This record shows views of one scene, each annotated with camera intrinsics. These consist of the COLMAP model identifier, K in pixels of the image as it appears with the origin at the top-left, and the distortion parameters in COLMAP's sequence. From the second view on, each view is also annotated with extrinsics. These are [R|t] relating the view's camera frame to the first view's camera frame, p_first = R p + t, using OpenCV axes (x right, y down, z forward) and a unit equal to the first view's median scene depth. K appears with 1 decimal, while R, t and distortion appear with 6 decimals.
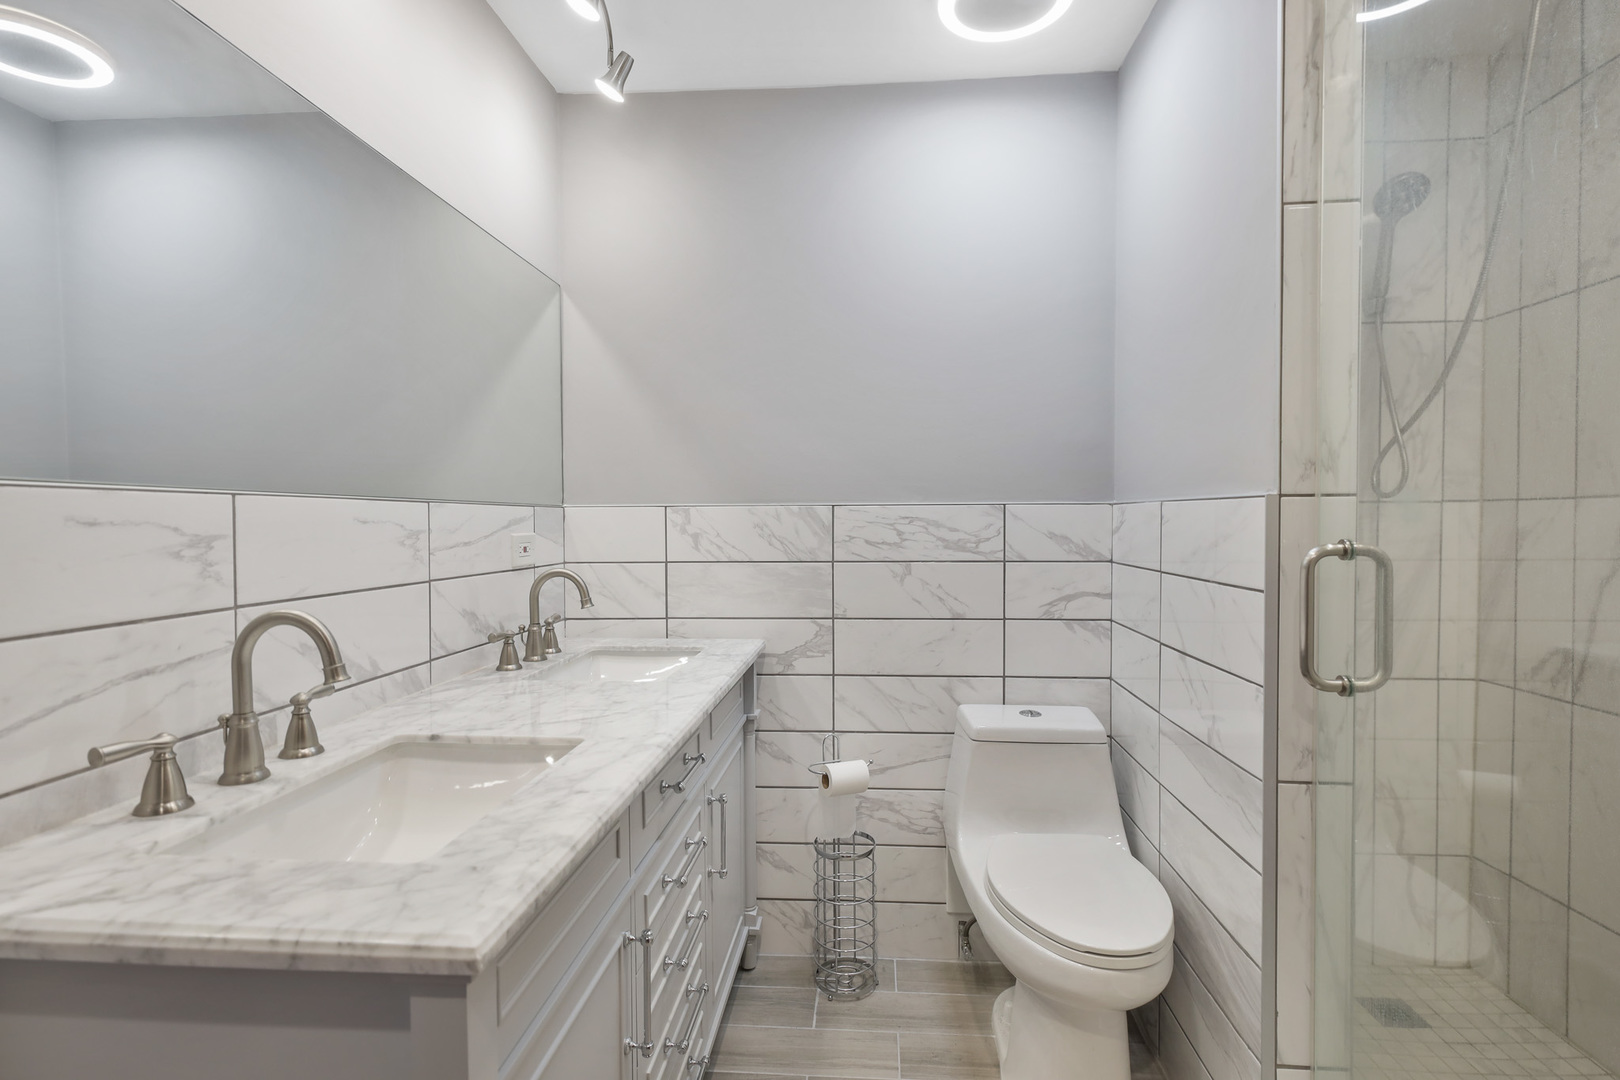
lens RADIAL K [[788.2, 0, 815.5], [0, 788.2, 535.0], [0, 0, 1]] dist [0.004880, 0.001478]
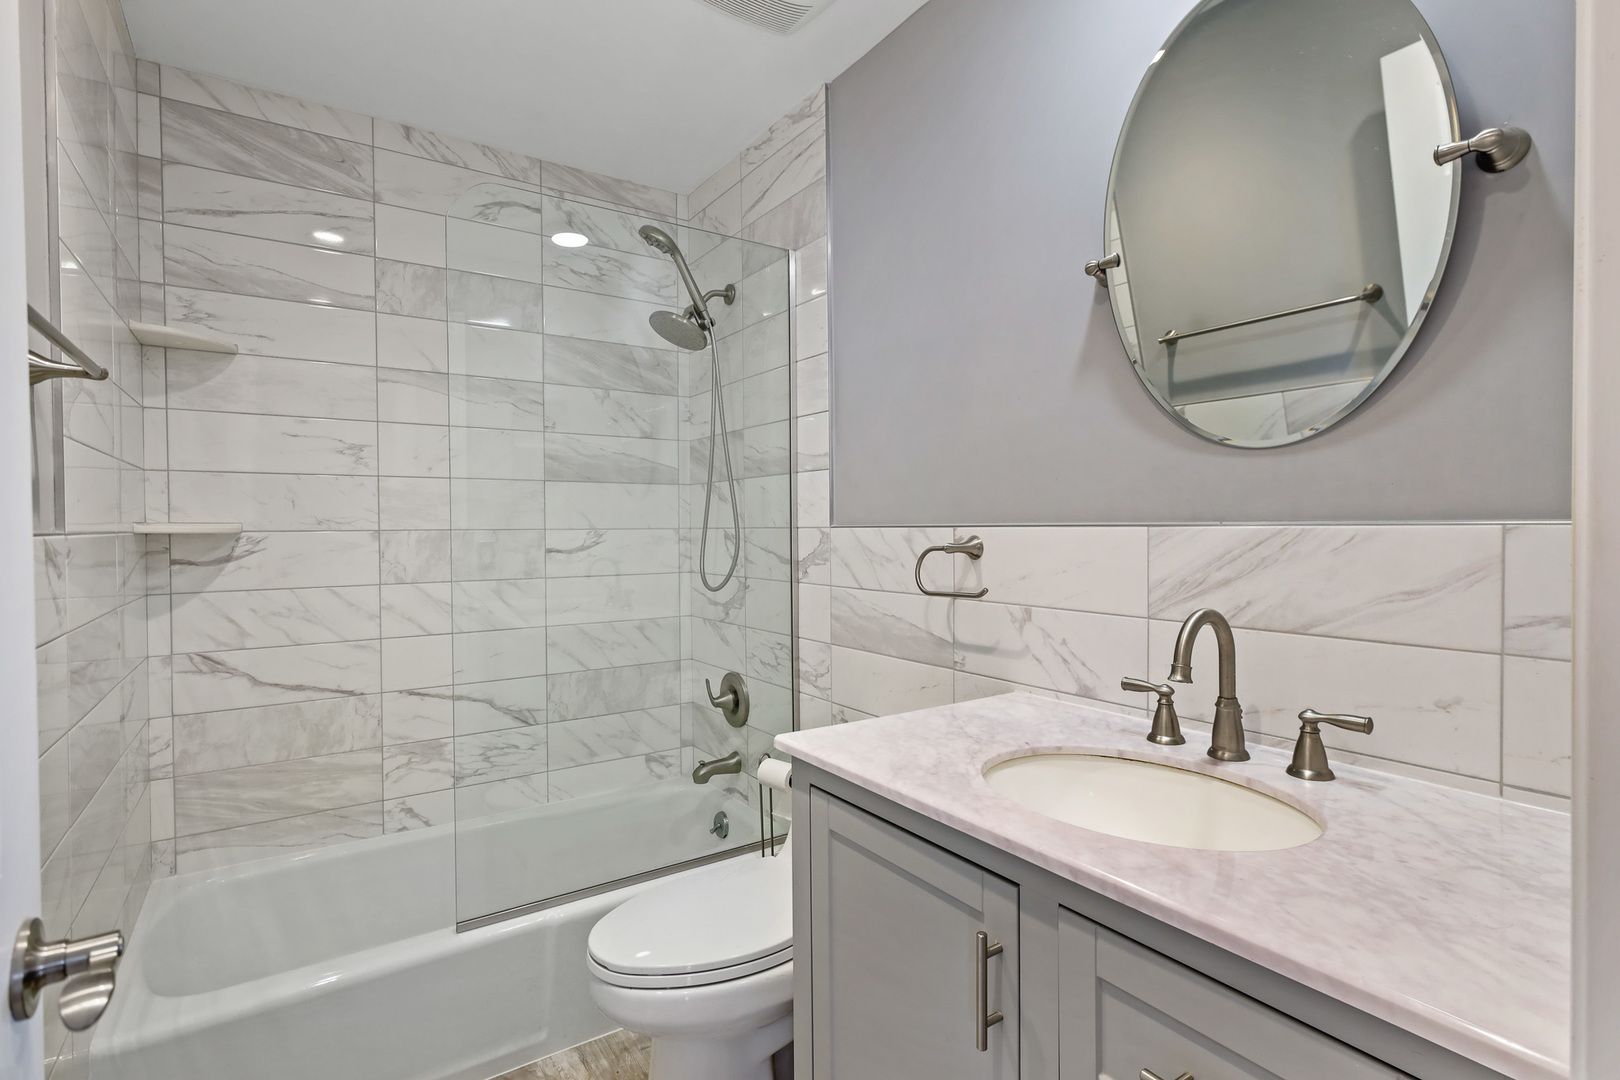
lens RADIAL K [[788.2, 0, 813.6], [0, 788.2, 536.7], [0, 0, 1]] dist [0.004880, 0.001478]
pose [[0.615556, 0.010468, -0.788024, 0.565163], [-0.010161, 0.999934, 0.005346, -0.027787], [0.788028, 0.004717, 0.615622, 0.408723]]
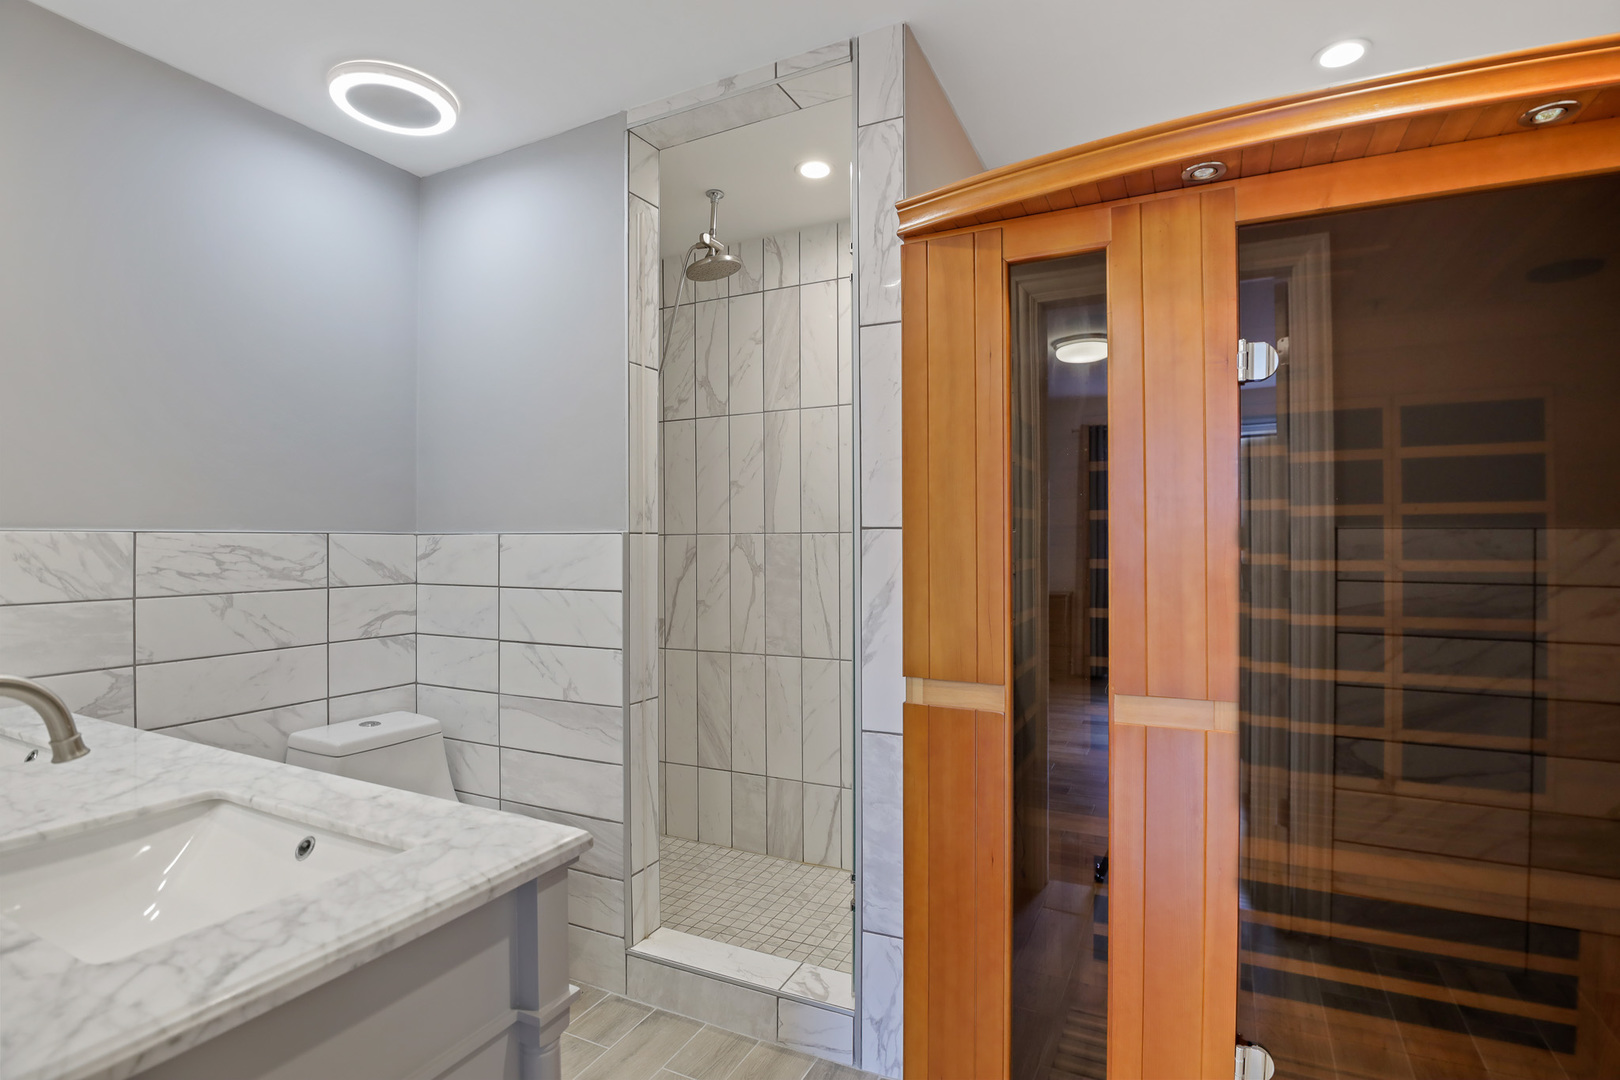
lens RADIAL K [[788.2, 0, 809.0], [0, 788.2, 542.7], [0, 0, 1]] dist [0.004880, 0.001478]
pose [[0.380712, 0.004107, 0.924685, -0.490600], [0.018750, 0.999750, -0.012160, -0.001739], [-0.924504, 0.021967, 0.380540, 0.006687]]
